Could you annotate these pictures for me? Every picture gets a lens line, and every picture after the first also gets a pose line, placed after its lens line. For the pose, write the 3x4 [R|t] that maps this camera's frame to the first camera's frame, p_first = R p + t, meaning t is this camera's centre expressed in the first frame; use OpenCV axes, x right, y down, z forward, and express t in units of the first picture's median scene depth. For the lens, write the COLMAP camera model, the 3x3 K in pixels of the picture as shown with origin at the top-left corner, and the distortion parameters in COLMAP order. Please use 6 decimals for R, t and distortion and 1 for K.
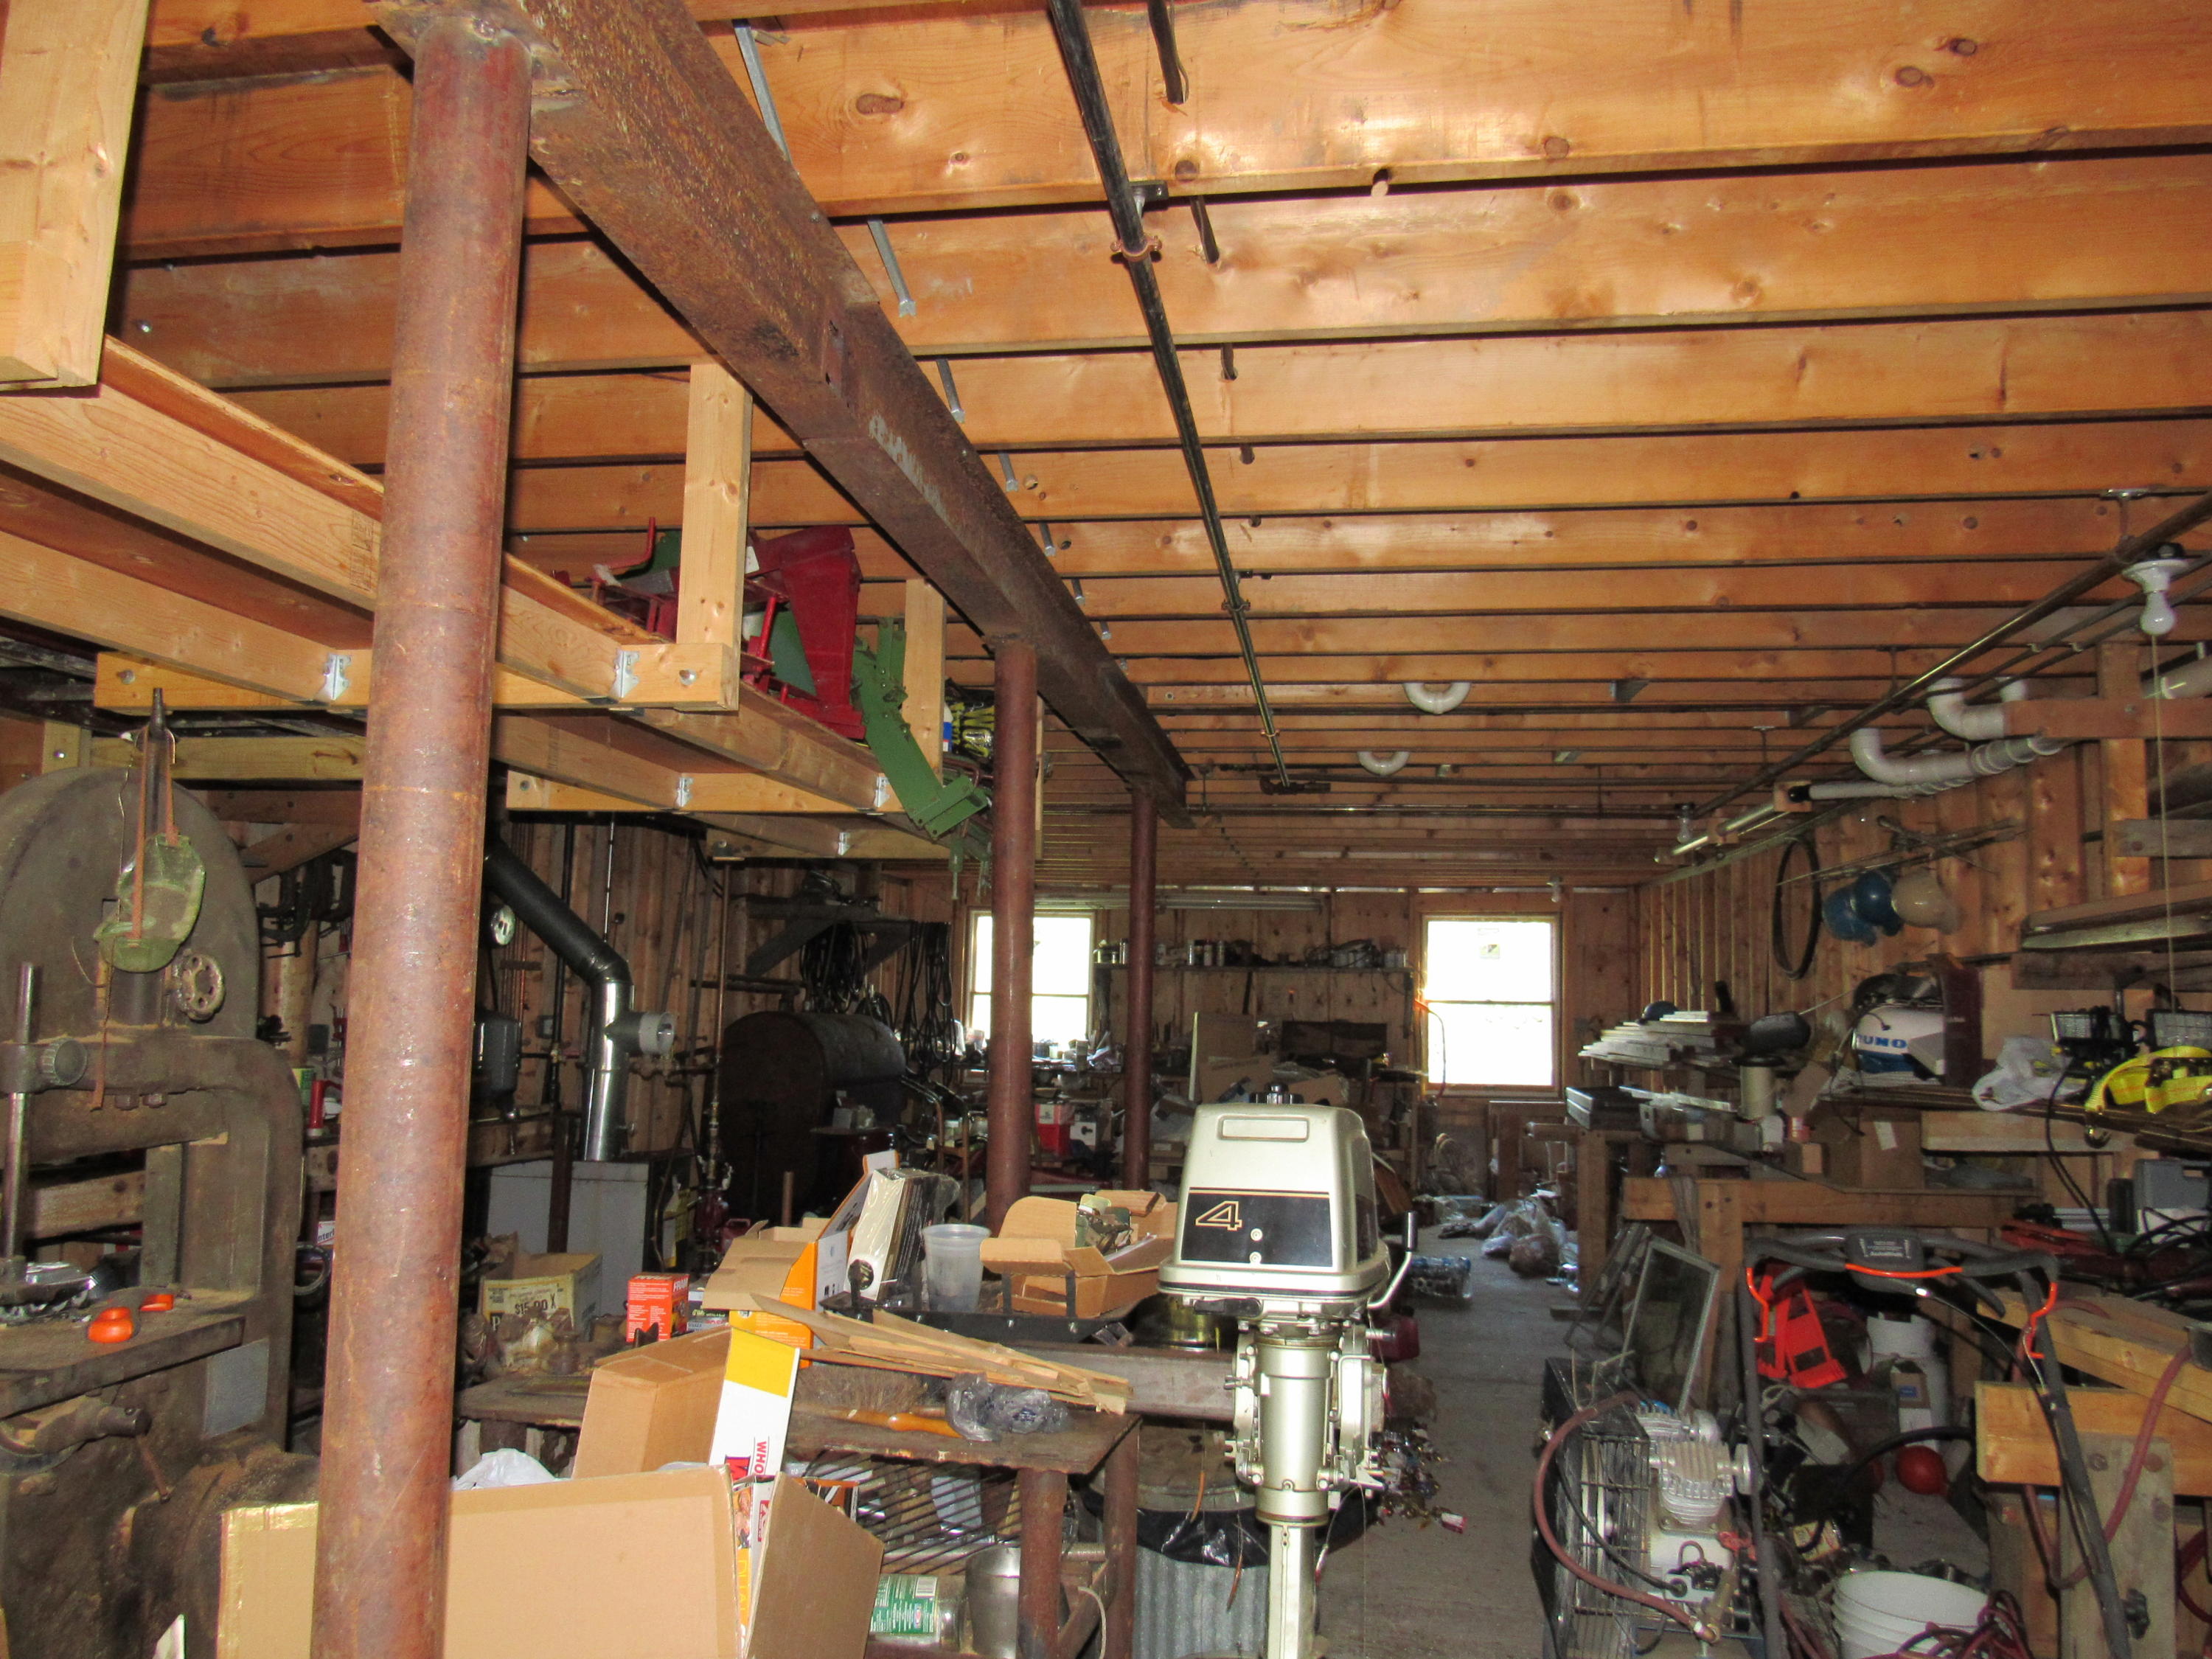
lens RADIAL K [[1587.7, 0, 1106.0], [0, 1587.7, 829.5], [0, 0, 1]] dist [-0.006538, 0.001875]
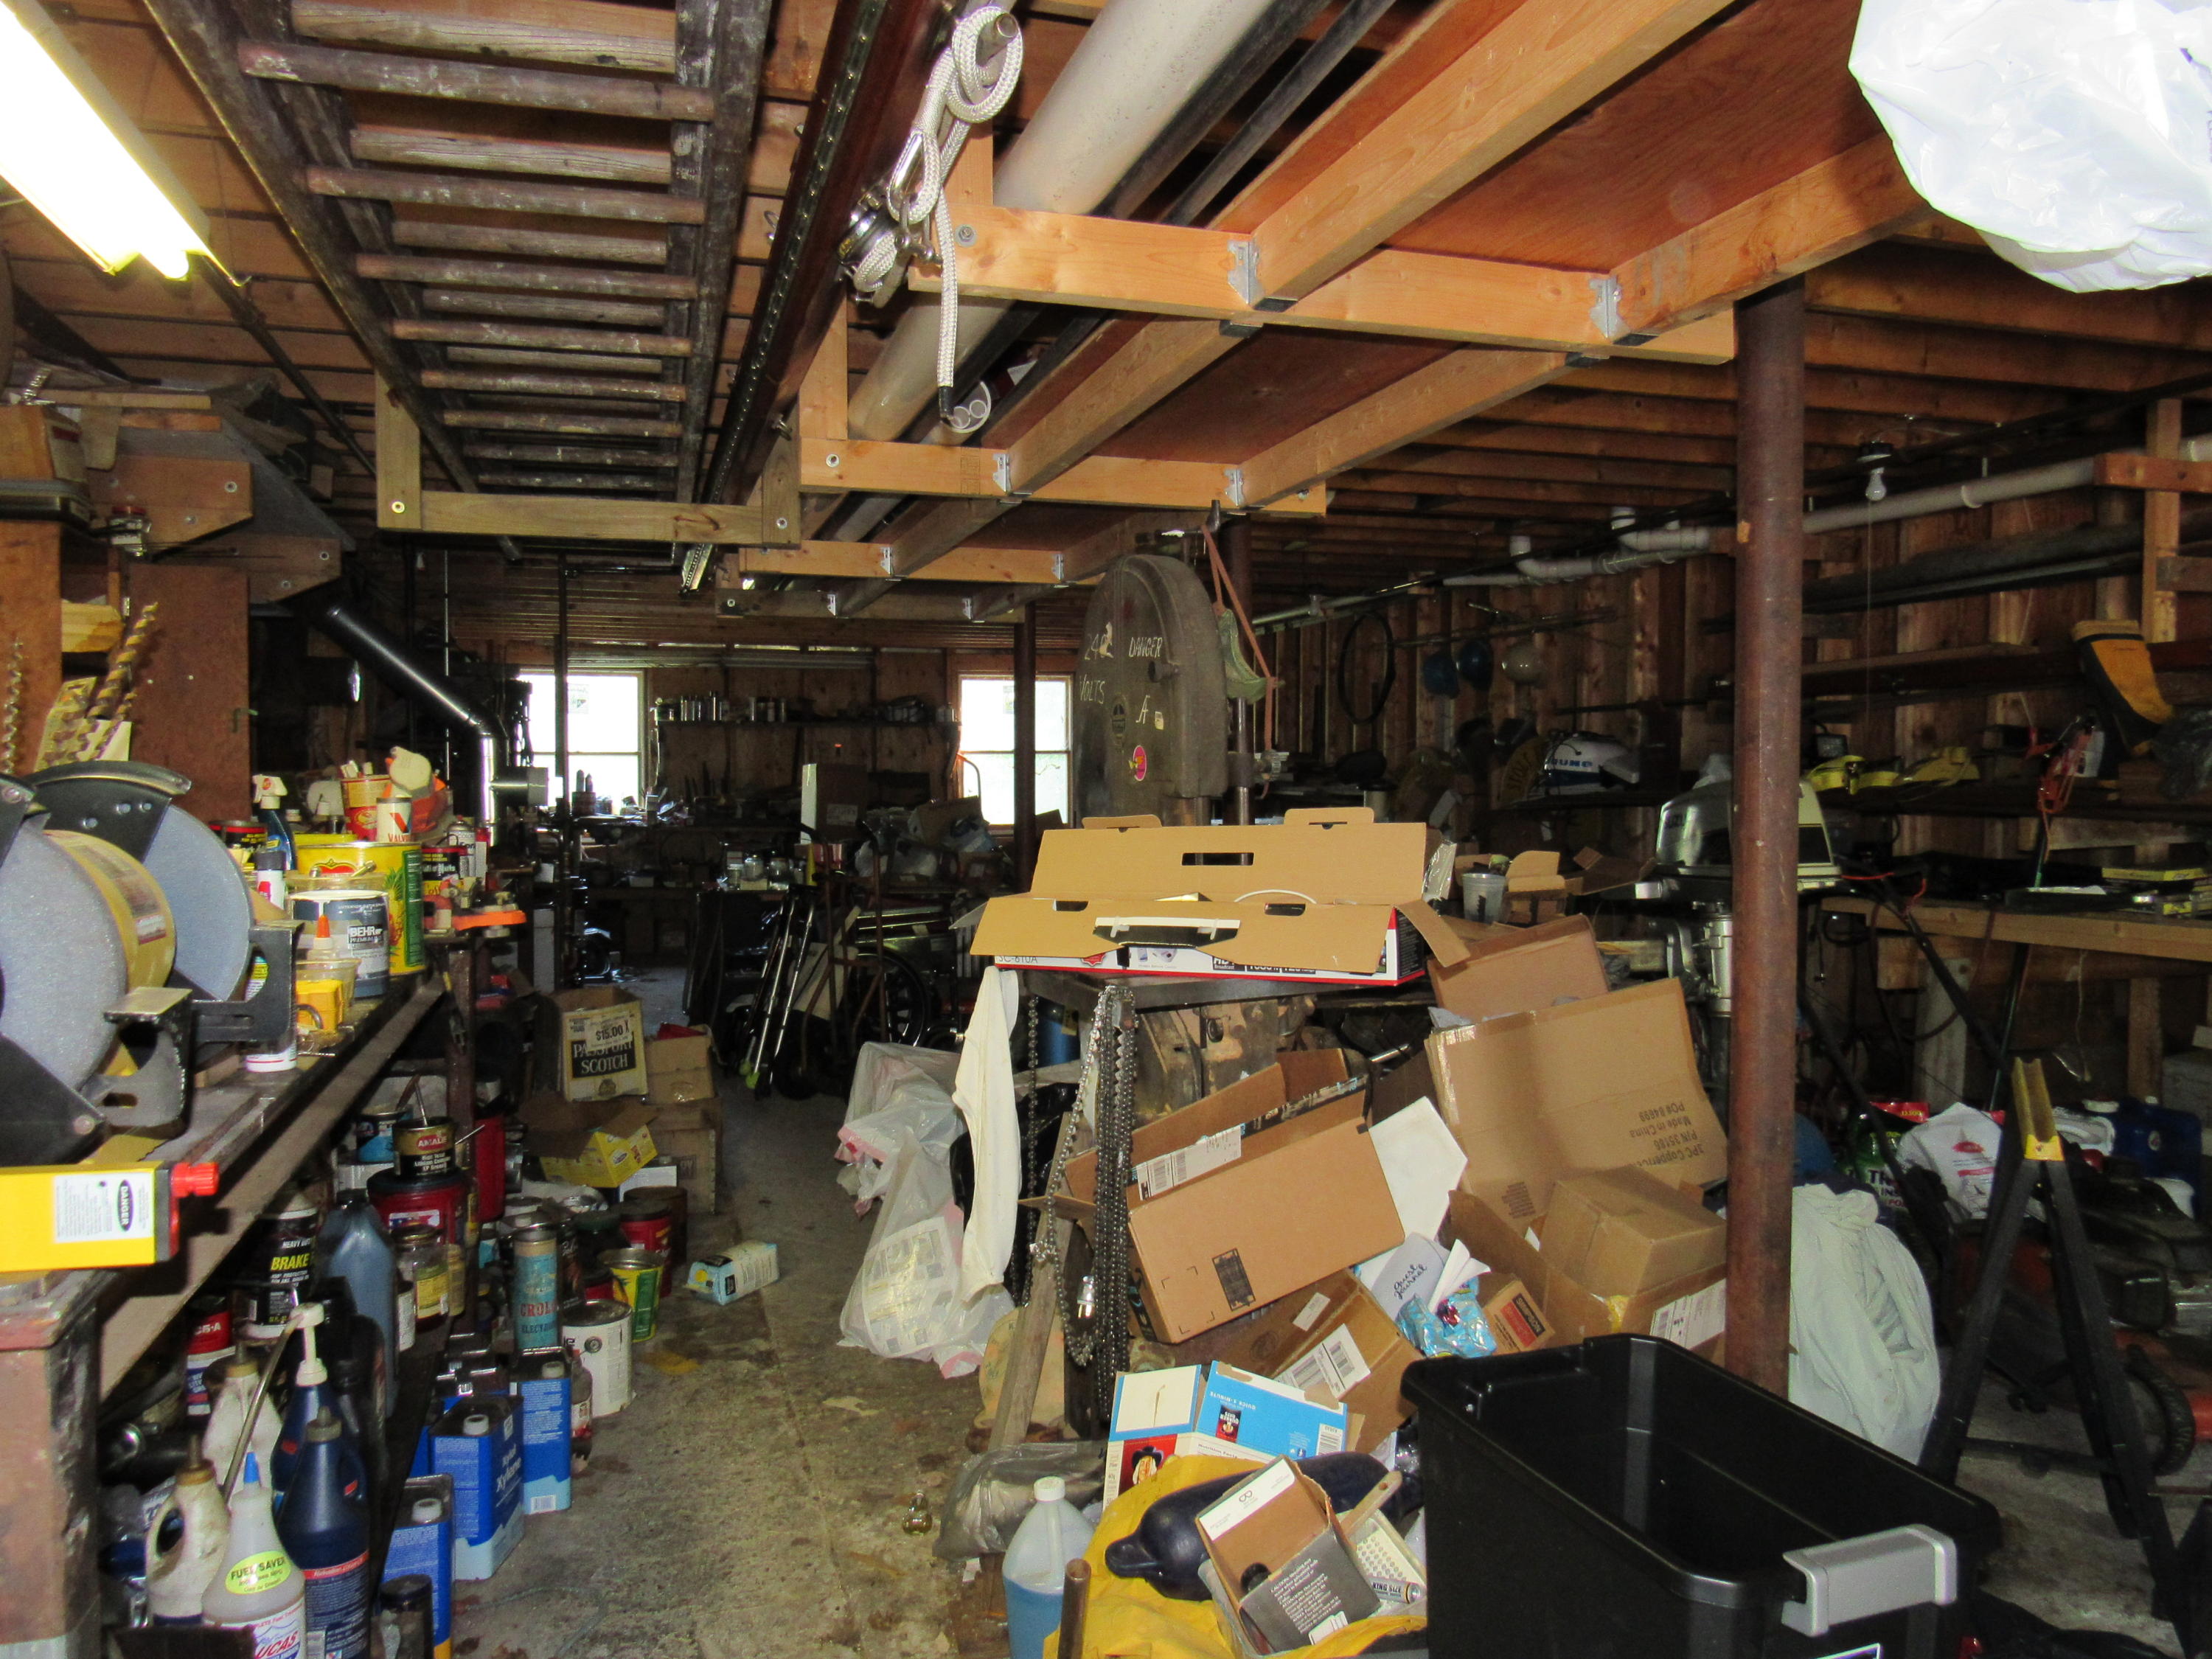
lens RADIAL K [[1572.7, 0, 1106.0], [0, 1572.7, 829.5], [0, 0, 1]] dist [-0.041731, 0.005845]
pose [[0.902302, -0.040401, 0.429207, -0.186753], [-0.025067, 0.988998, 0.145790, -0.000754], [-0.430375, -0.142306, 0.891362, -0.030843]]
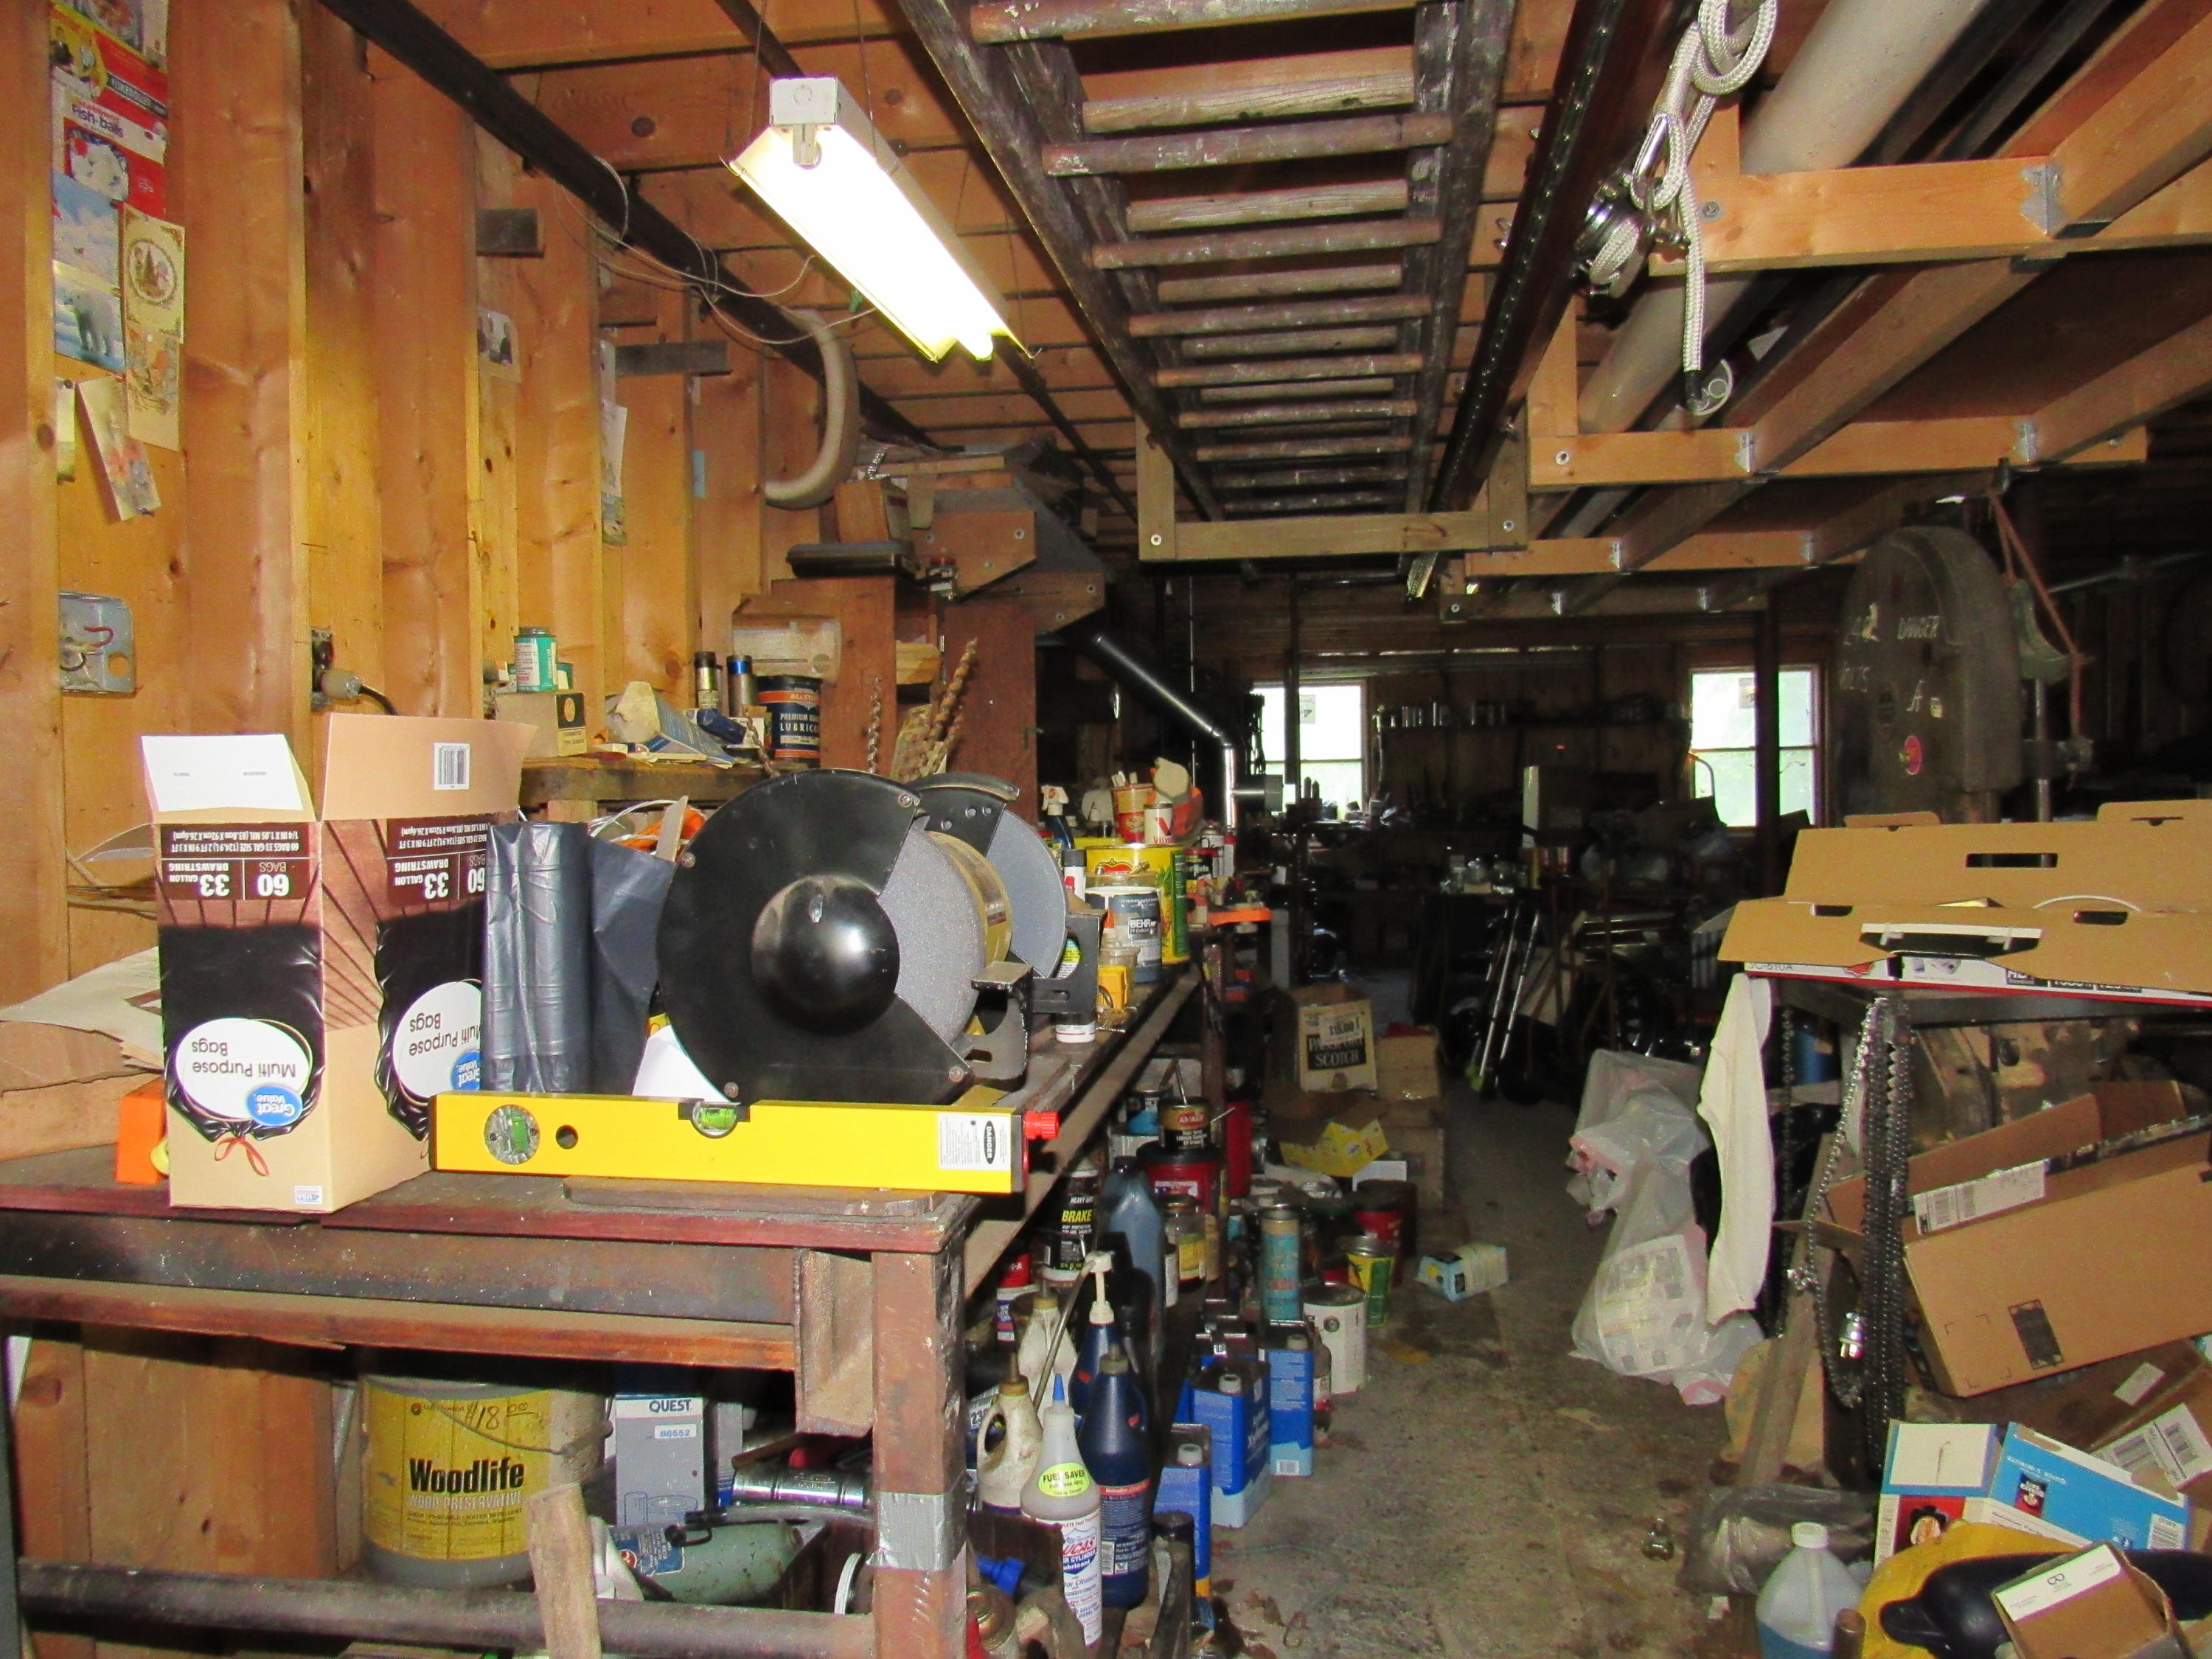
lens RADIAL K [[1574.8, 0, 1106.0], [0, 1574.8, 829.5], [0, 0, 1]] dist [-0.033693, 0.017366]
pose [[0.998939, -0.045816, -0.004676, -0.190028], [0.046023, 0.989350, 0.138088, -0.000868], [-0.001700, -0.138157, 0.990409, -0.033969]]
